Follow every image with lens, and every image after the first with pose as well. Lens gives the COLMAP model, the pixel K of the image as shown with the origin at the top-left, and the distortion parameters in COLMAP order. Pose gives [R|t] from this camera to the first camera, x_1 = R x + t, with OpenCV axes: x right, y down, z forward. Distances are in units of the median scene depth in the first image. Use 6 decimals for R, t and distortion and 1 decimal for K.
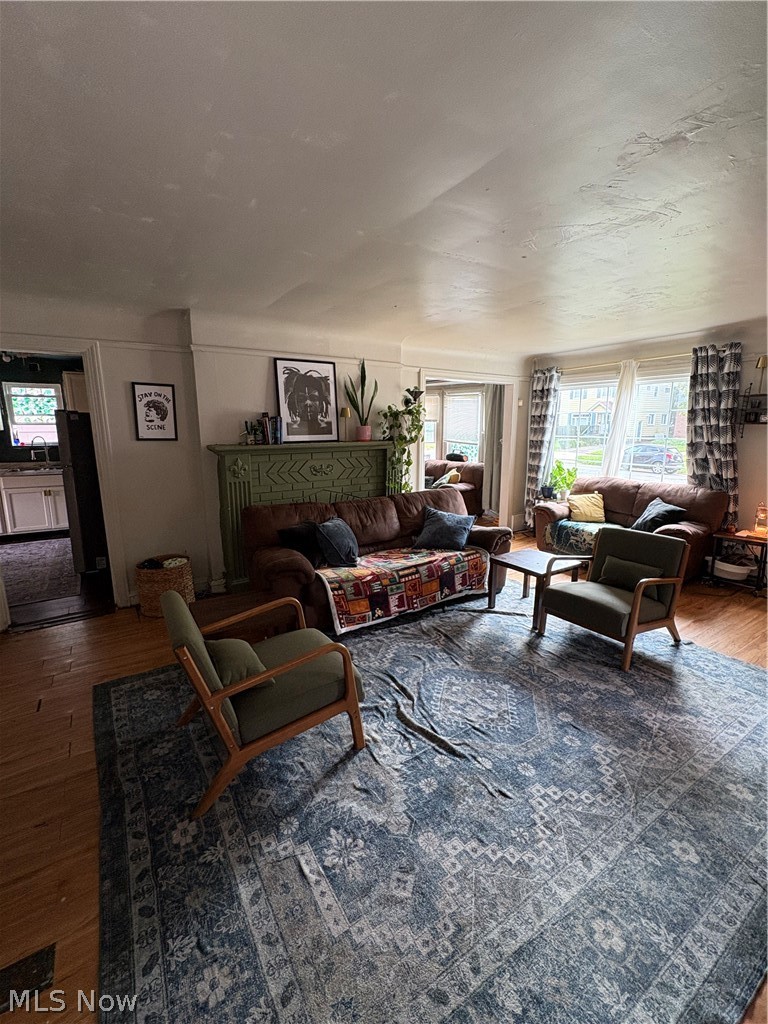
lens RADIAL K [[440.2, 0, 384.0], [0, 440.2, 512.0], [0, 0, 1]] dist [0.000169, -0.000191]
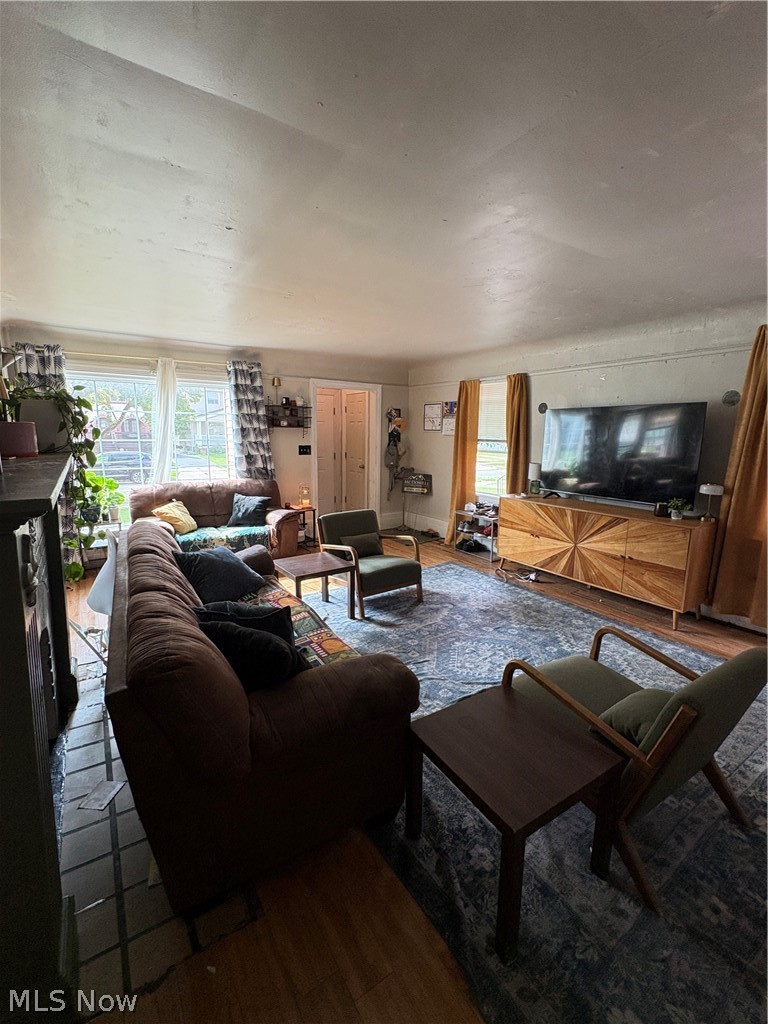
lens RADIAL K [[440.2, 0, 384.0], [0, 440.2, 512.0], [0, 0, 1]] dist [0.000169, -0.000191]
pose [[-0.007624, -0.179232, 0.983777, -0.685569], [0.185451, 0.966486, 0.177519, -0.165494], [-0.982624, 0.183795, 0.025870, 0.893348]]
